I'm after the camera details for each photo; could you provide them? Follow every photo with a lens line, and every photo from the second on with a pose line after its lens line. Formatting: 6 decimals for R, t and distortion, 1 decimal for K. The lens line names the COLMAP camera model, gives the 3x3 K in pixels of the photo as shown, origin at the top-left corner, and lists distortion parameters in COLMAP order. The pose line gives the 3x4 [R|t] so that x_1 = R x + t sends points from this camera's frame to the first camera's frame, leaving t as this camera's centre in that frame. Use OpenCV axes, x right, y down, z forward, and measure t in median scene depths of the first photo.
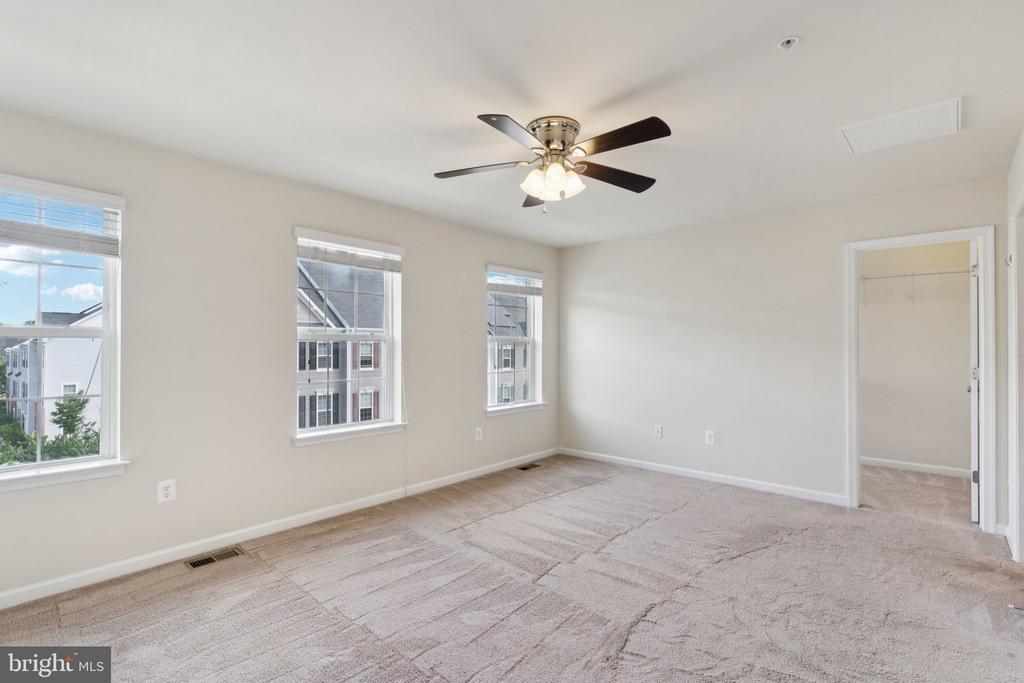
lens RADIAL K [[486.5, 0, 516.4], [0, 486.5, 344.7], [0, 0, 1]] dist [-0.001395, -0.000356]
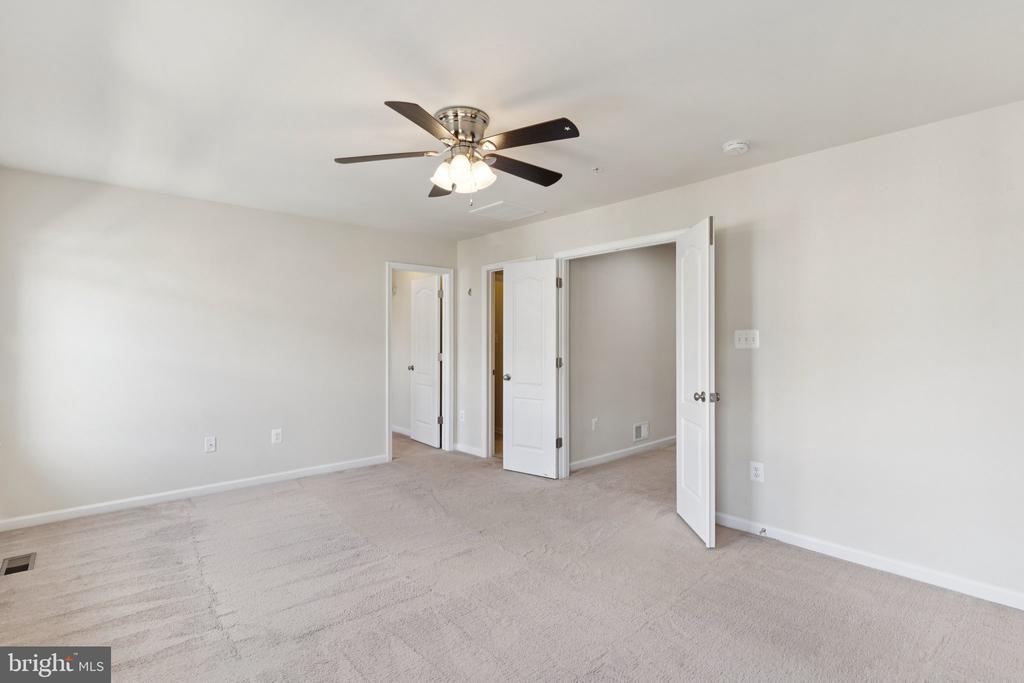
lens RADIAL K [[486.5, 0, 516.4], [0, 486.5, 344.7], [0, 0, 1]] dist [-0.001395, -0.000356]
pose [[0.110521, -0.010209, 0.993821, -0.674719], [-0.005800, 0.999924, 0.010917, -0.001371], [-0.993857, -0.006971, 0.110453, 0.593268]]
